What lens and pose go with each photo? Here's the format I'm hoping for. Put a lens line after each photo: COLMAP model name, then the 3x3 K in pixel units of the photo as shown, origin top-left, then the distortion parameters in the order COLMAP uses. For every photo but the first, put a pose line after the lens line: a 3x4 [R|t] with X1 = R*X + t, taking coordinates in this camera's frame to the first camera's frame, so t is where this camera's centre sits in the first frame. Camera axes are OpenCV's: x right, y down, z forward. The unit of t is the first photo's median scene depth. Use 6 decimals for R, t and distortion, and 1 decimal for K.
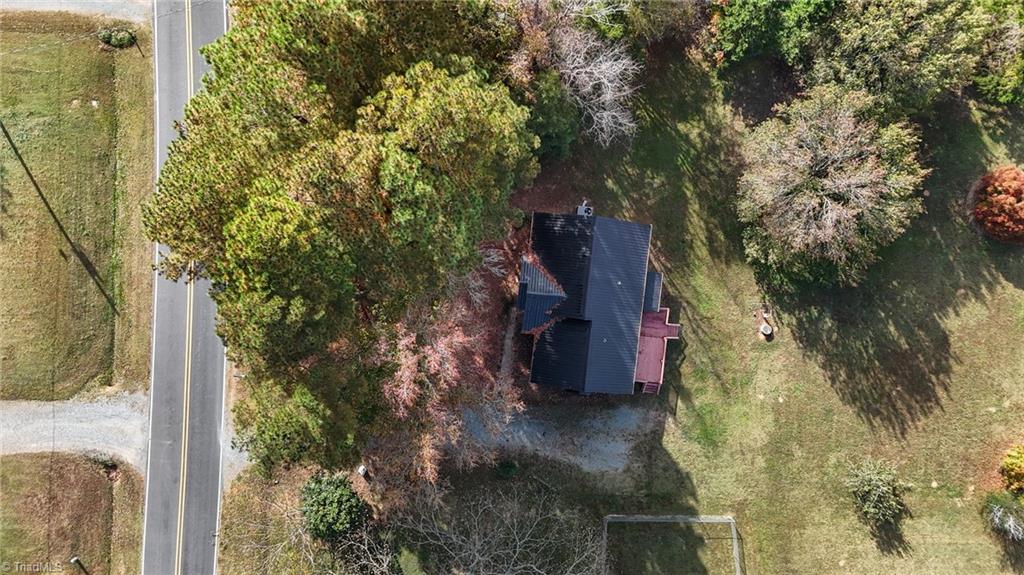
lens RADIAL K [[749.6, 0, 512.0], [0, 749.6, 287.5], [0, 0, 1]] dist [0.104827, -0.133923]
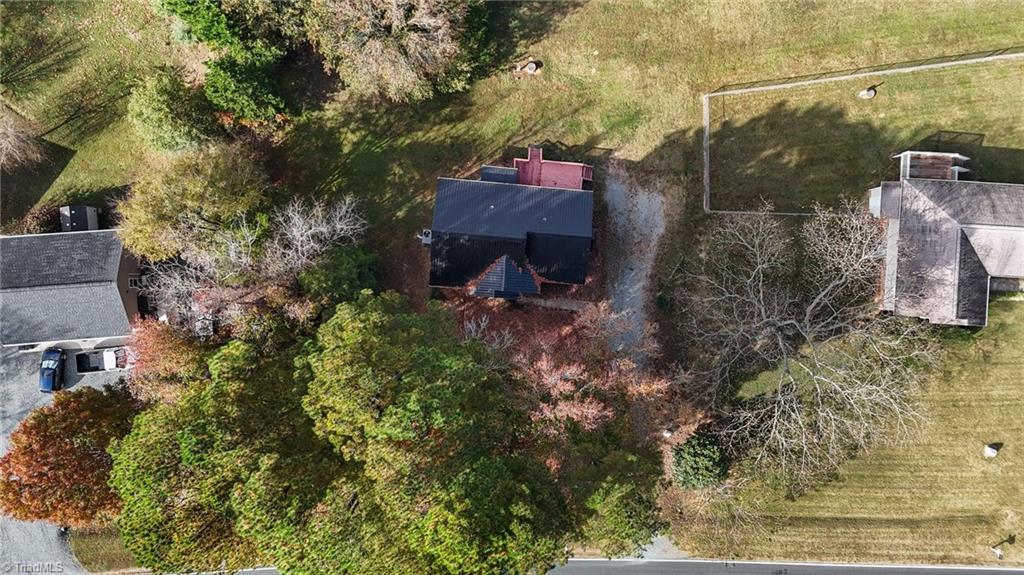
lens RADIAL K [[749.6, 0, 512.0], [0, 749.6, 287.5], [0, 0, 1]] dist [0.104827, -0.133923]
pose [[-0.024153, -0.999151, -0.033386, 0.070510], [0.999590, -0.024651, 0.014591, 0.004882], [-0.015402, -0.033020, 0.999336, -0.111916]]
